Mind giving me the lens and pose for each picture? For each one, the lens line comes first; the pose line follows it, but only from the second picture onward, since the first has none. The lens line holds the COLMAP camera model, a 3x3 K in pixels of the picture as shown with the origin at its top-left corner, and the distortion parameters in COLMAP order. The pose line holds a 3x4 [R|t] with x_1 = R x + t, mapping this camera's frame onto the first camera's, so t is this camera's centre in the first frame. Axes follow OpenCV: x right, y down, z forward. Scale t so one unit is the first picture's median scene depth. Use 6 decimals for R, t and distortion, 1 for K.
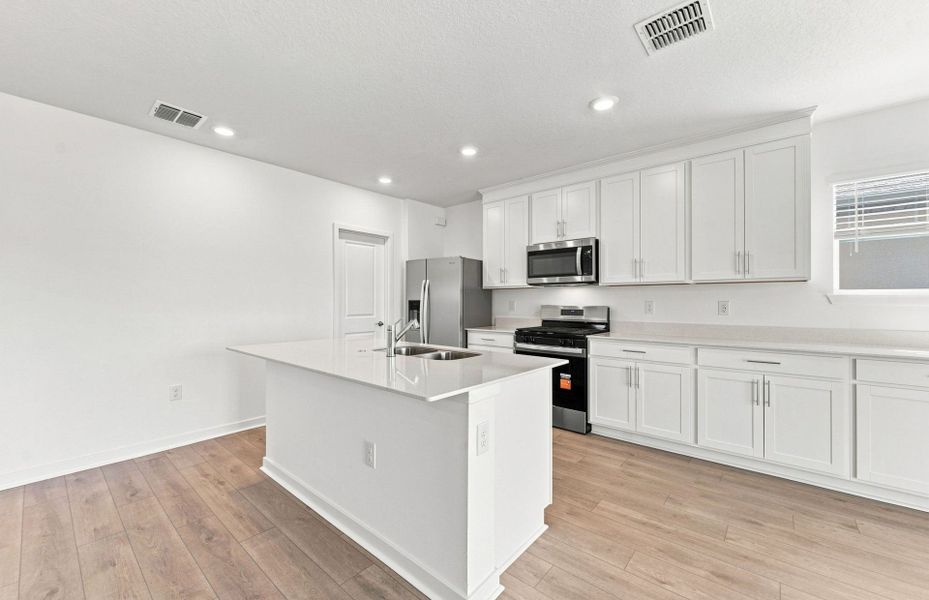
lens RADIAL K [[368.7, 0, 462.4], [0, 368.7, 300.0], [0, 0, 1]] dist [-0.001065, -0.000097]
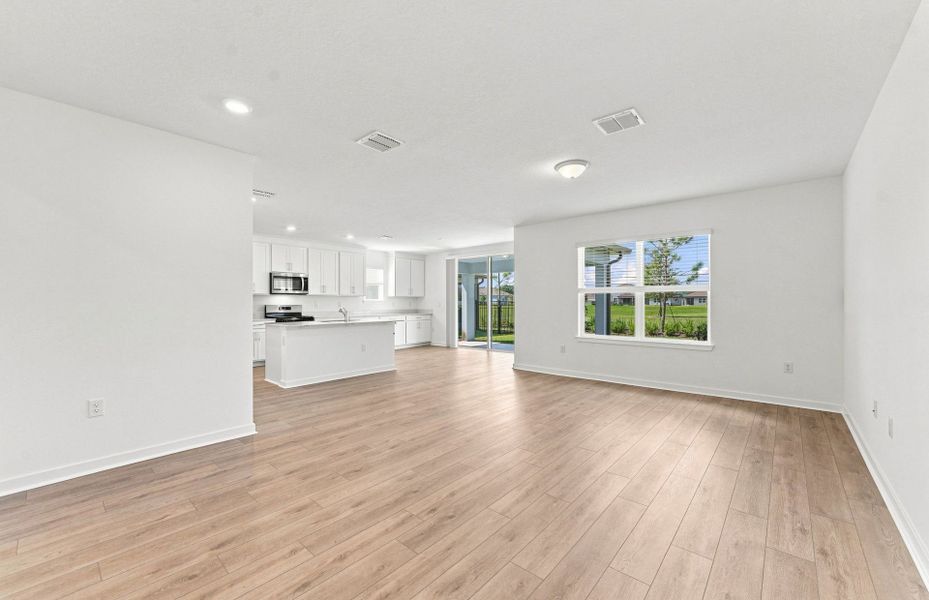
lens RADIAL K [[368.7, 0, 462.4], [0, 368.7, 300.0], [0, 0, 1]] dist [-0.001065, -0.000097]
pose [[0.013687, 0.007968, 0.999875, -1.684954], [-0.001465, 0.999967, -0.007948, 0.004165], [-0.999905, -0.001356, 0.013698, 0.028960]]
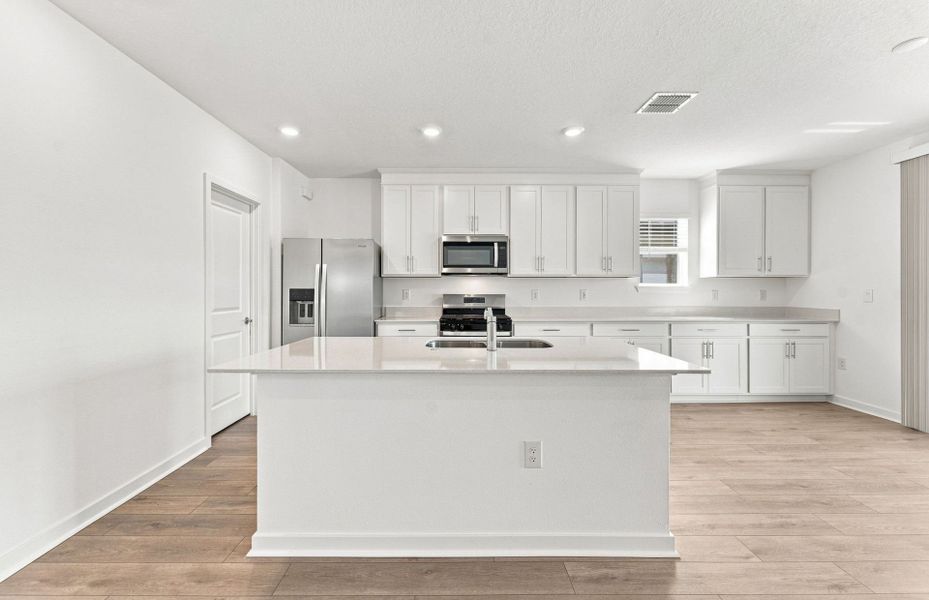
lens RADIAL K [[371.6, 0, 460.5], [0, 371.6, 291.5], [0, 0, 1]] dist [-0.001194, -0.000059]
pose [[0.754368, -0.001548, 0.656450, -0.468715], [-0.002984, 0.999979, 0.005786, 0.001409], [-0.656445, -0.006324, 0.754347, 0.195343]]
